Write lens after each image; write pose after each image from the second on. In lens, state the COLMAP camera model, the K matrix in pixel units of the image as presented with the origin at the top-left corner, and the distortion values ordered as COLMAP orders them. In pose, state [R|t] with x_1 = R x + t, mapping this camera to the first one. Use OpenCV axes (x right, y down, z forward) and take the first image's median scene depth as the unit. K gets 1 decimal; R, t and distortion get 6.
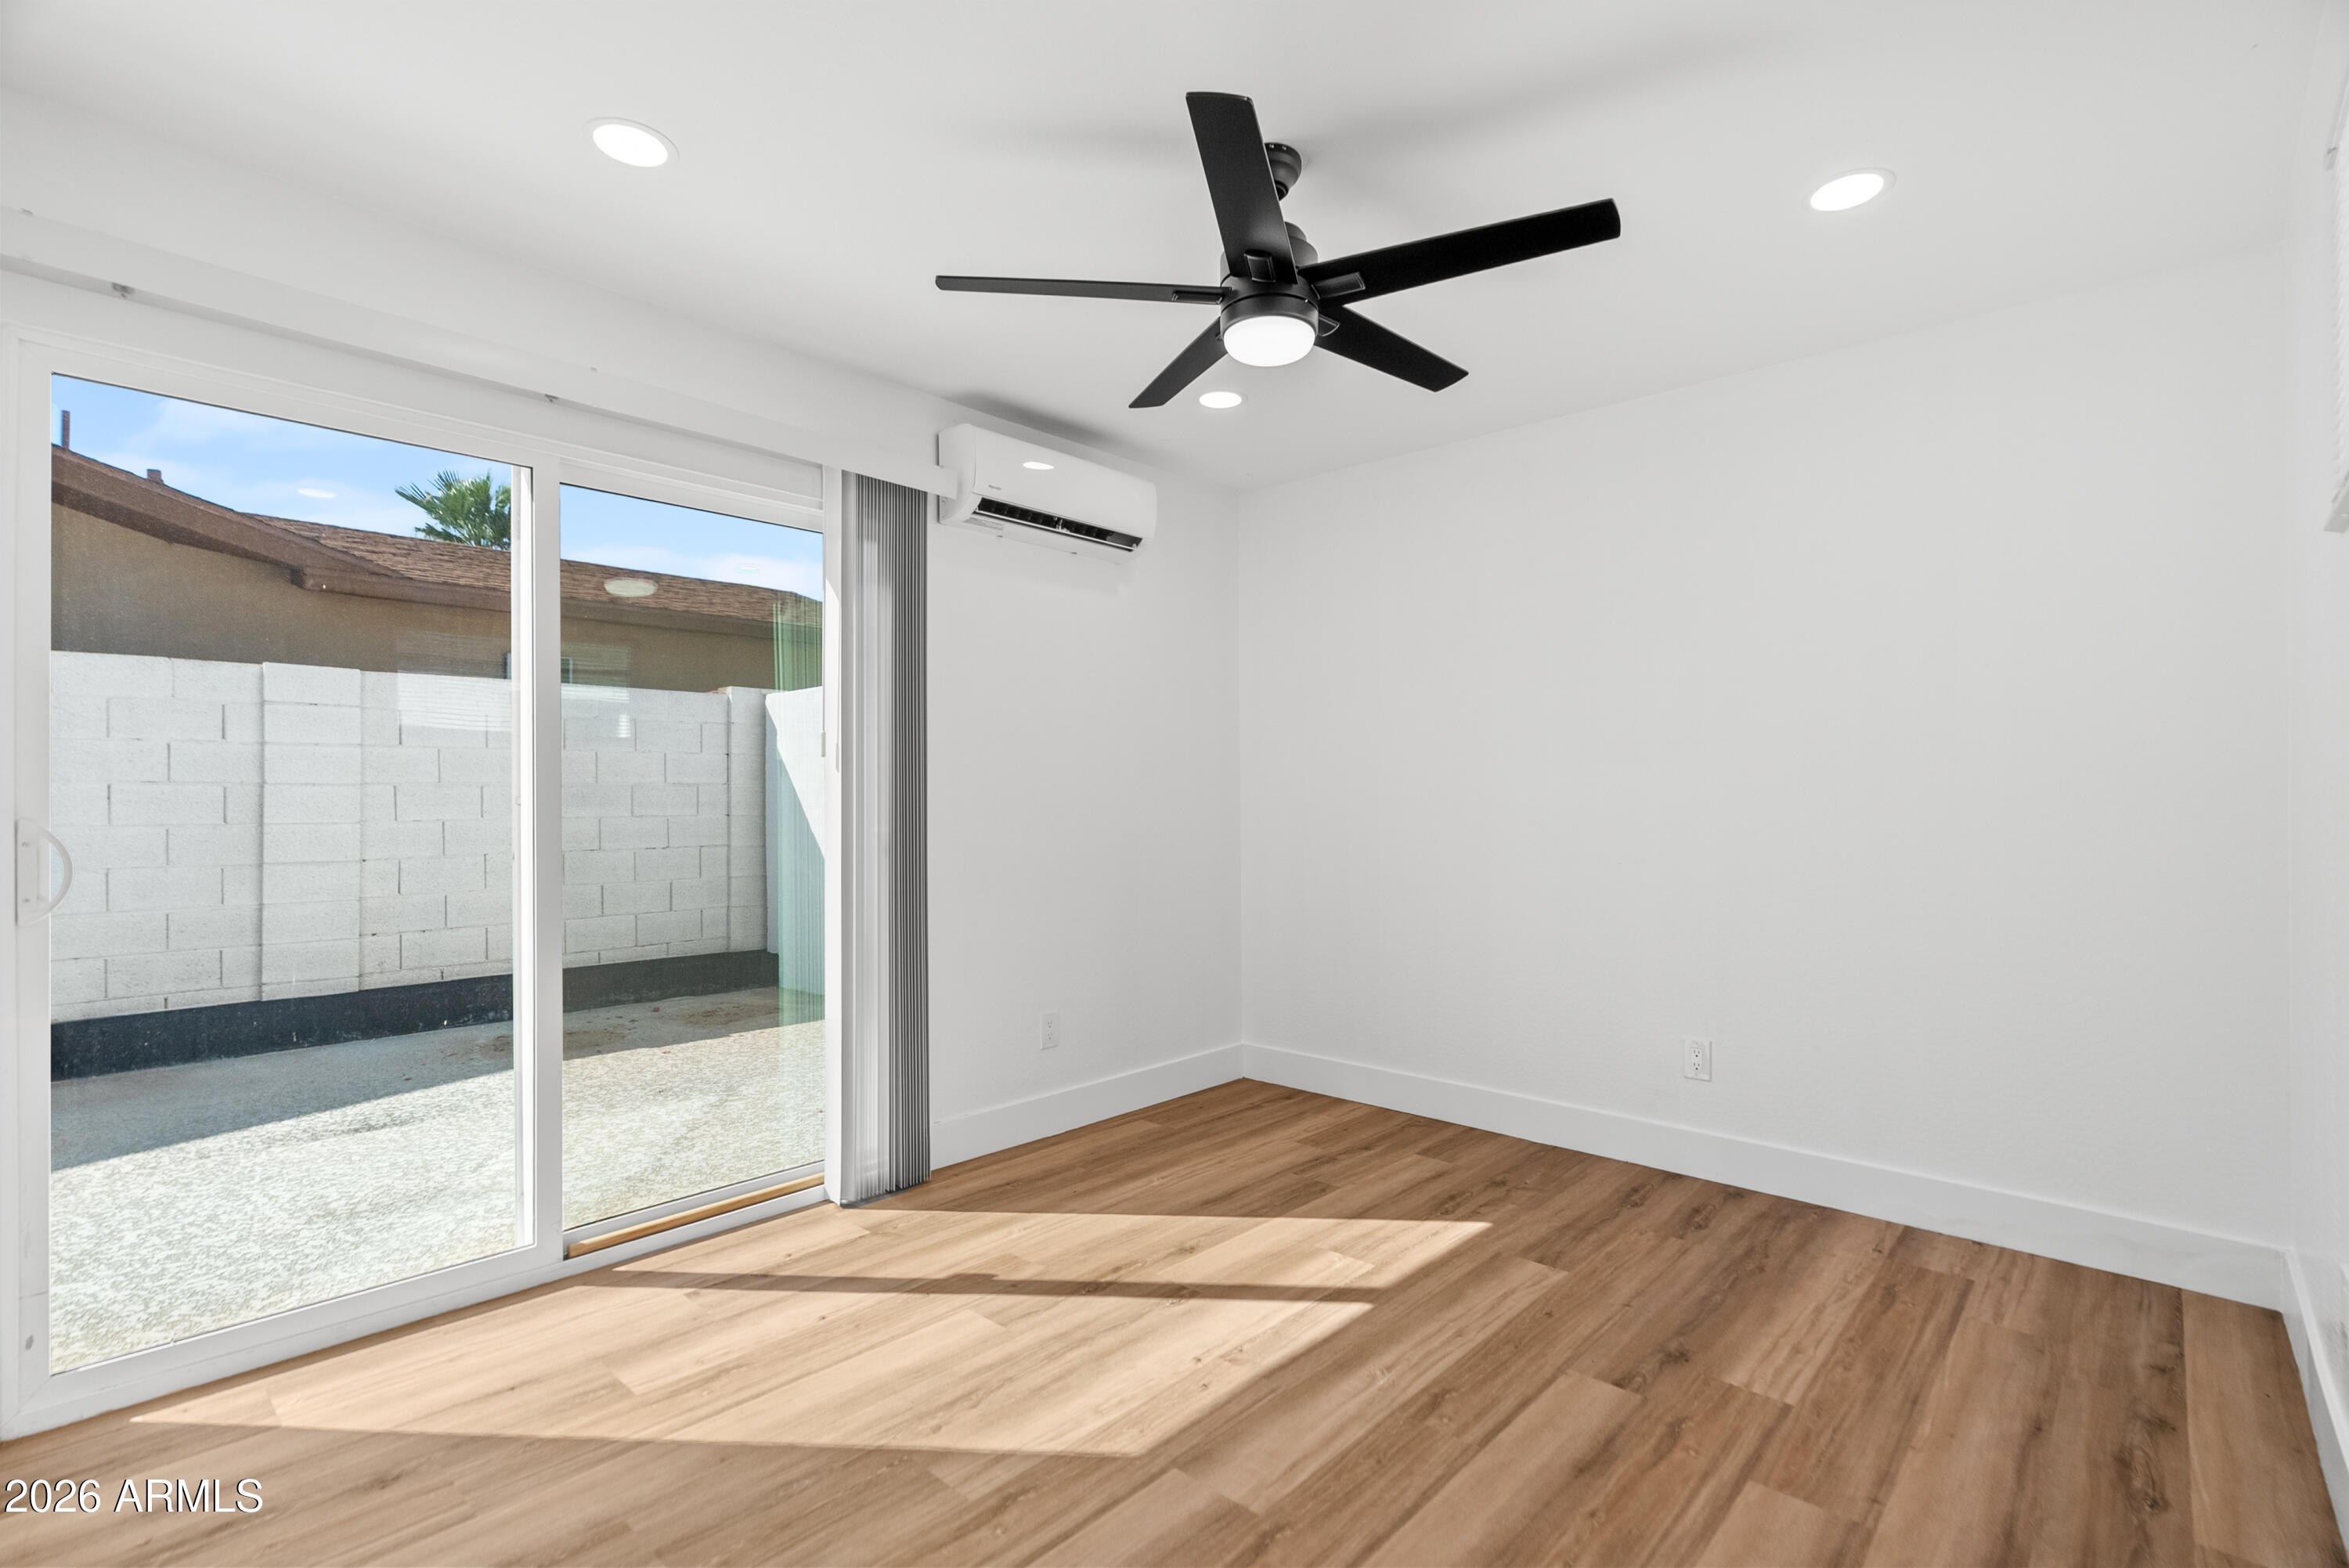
lens RADIAL K [[1112.7, 0, 1182.3], [0, 1112.7, 789.8], [0, 0, 1]] dist [0.000409, 0.001227]
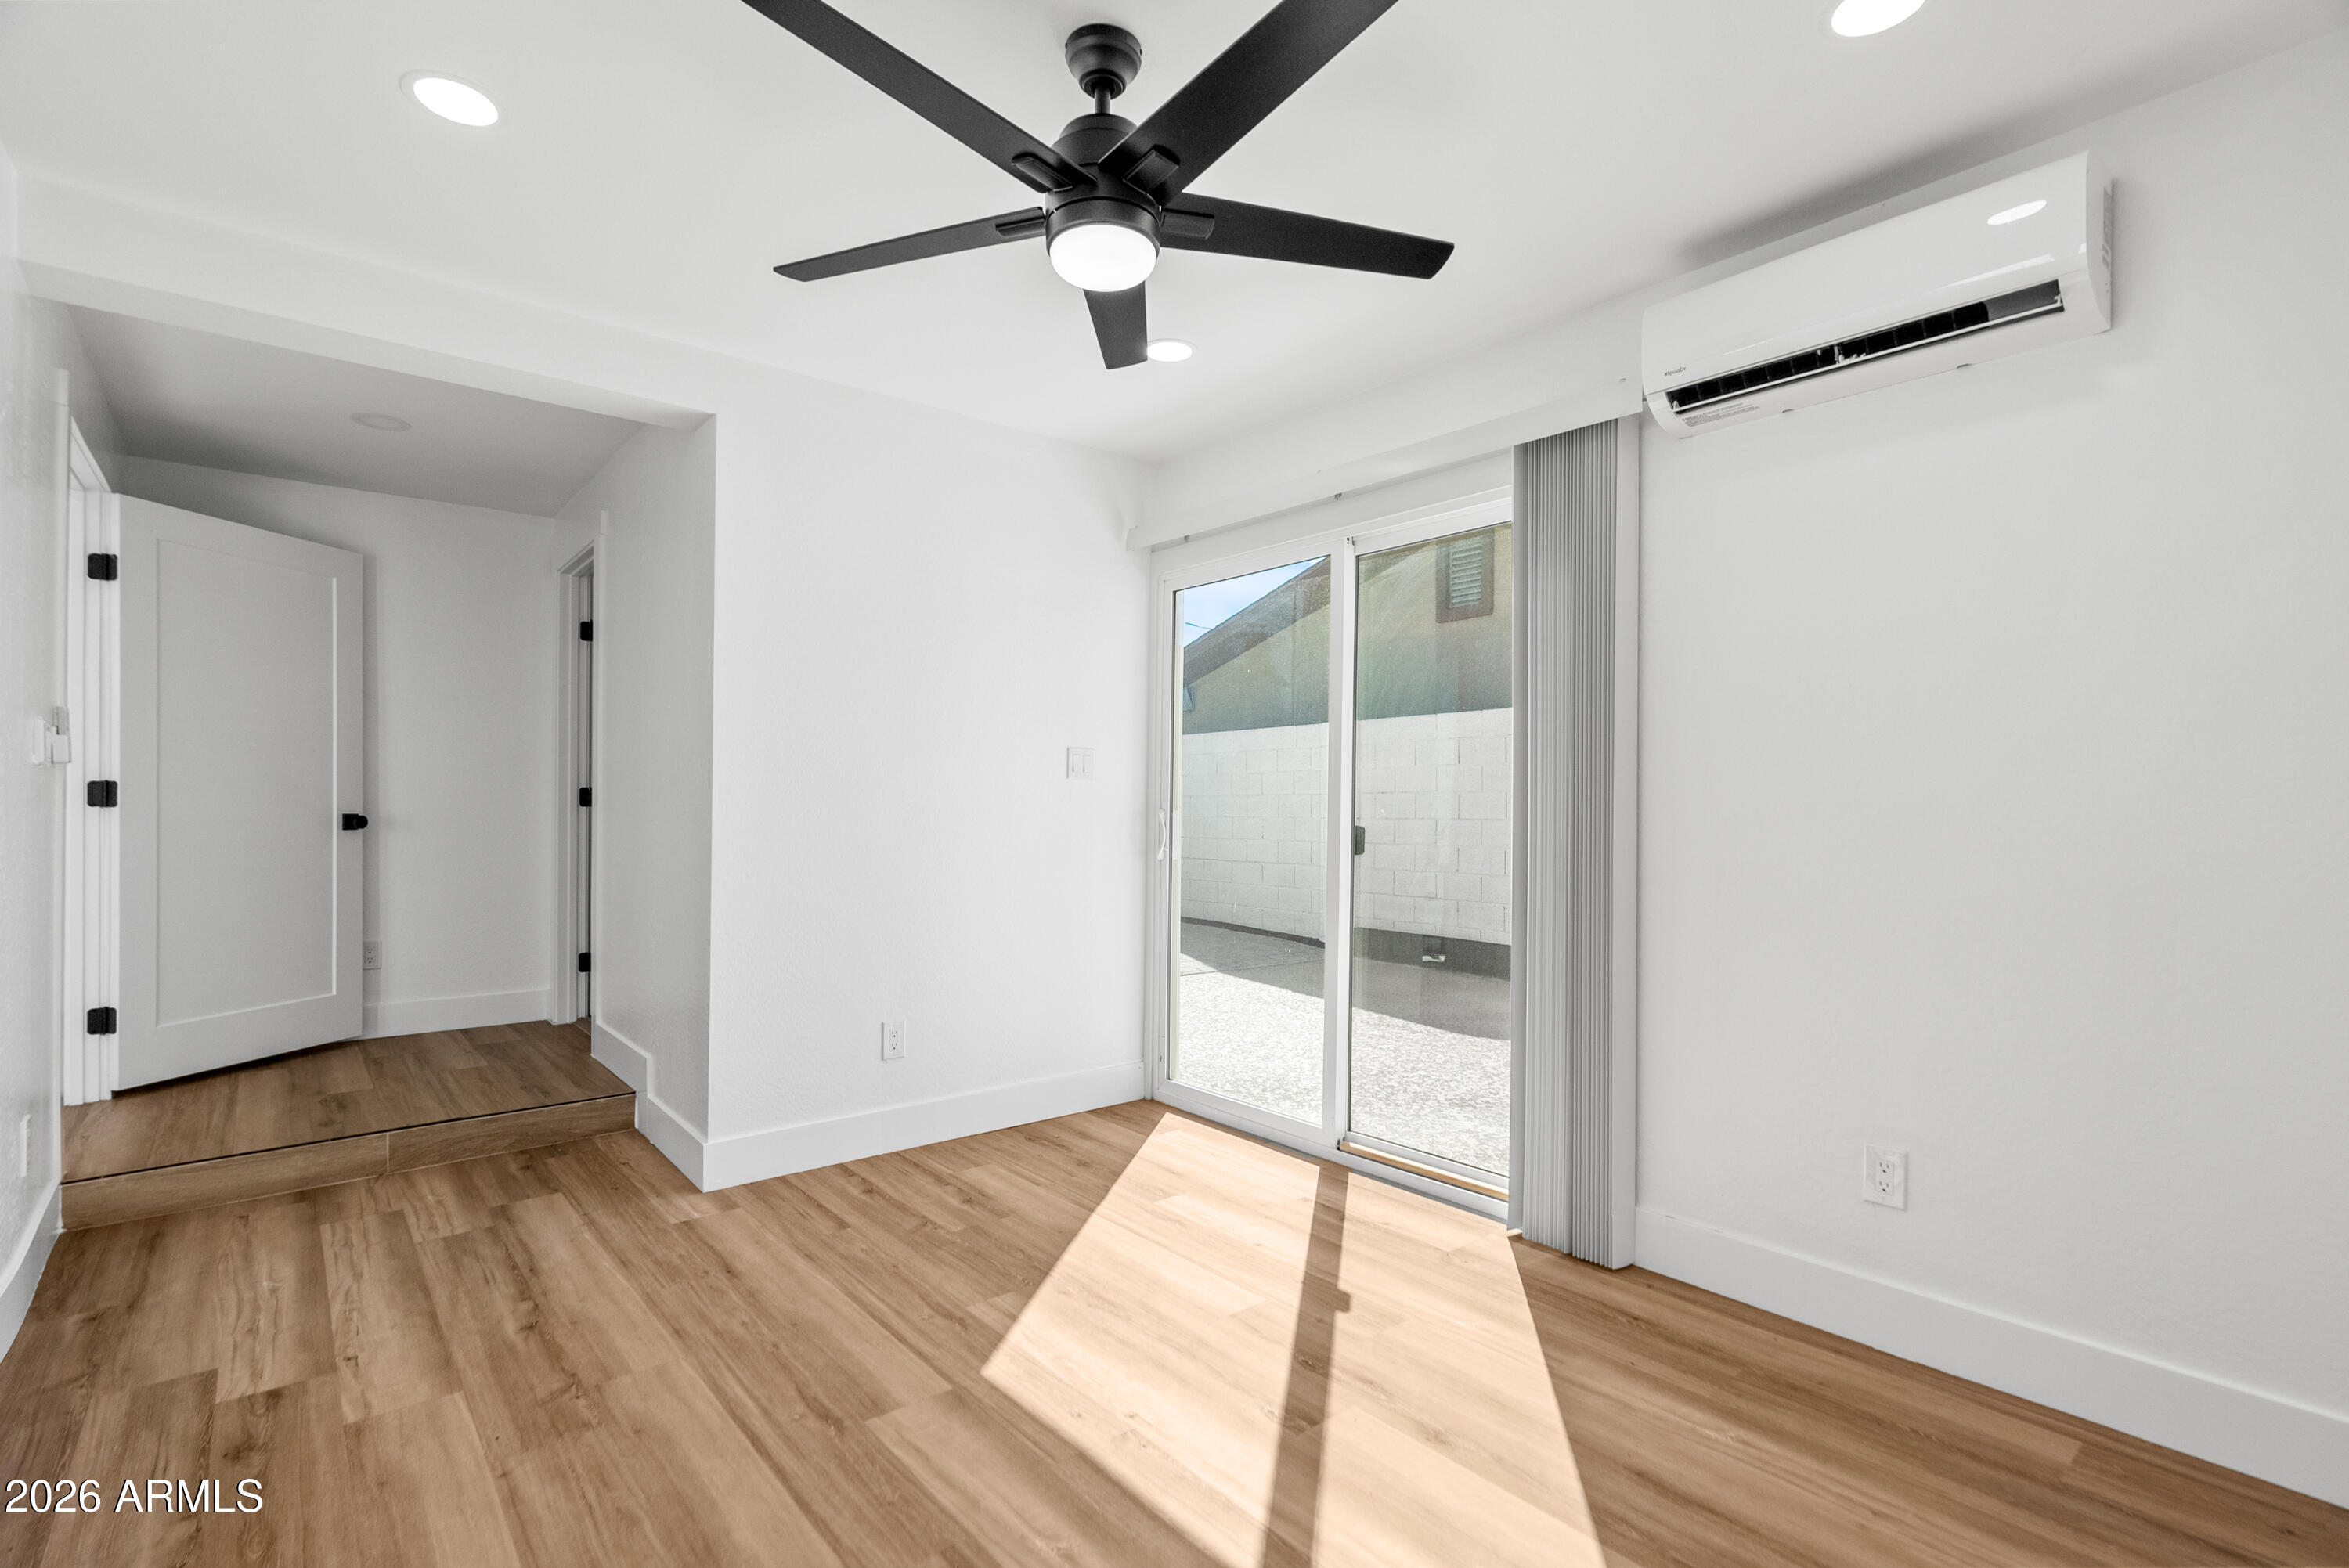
lens RADIAL K [[1119.5, 0, 1172.0], [0, 1119.5, 803.1], [0, 0, 1]] dist [0.000949, 0.000850]
pose [[-0.162659, -0.000439, -0.986682, 0.800852], [0.008401, 0.999963, -0.001829, 0.012361], [0.986647, -0.008587, -0.162650, 1.042423]]
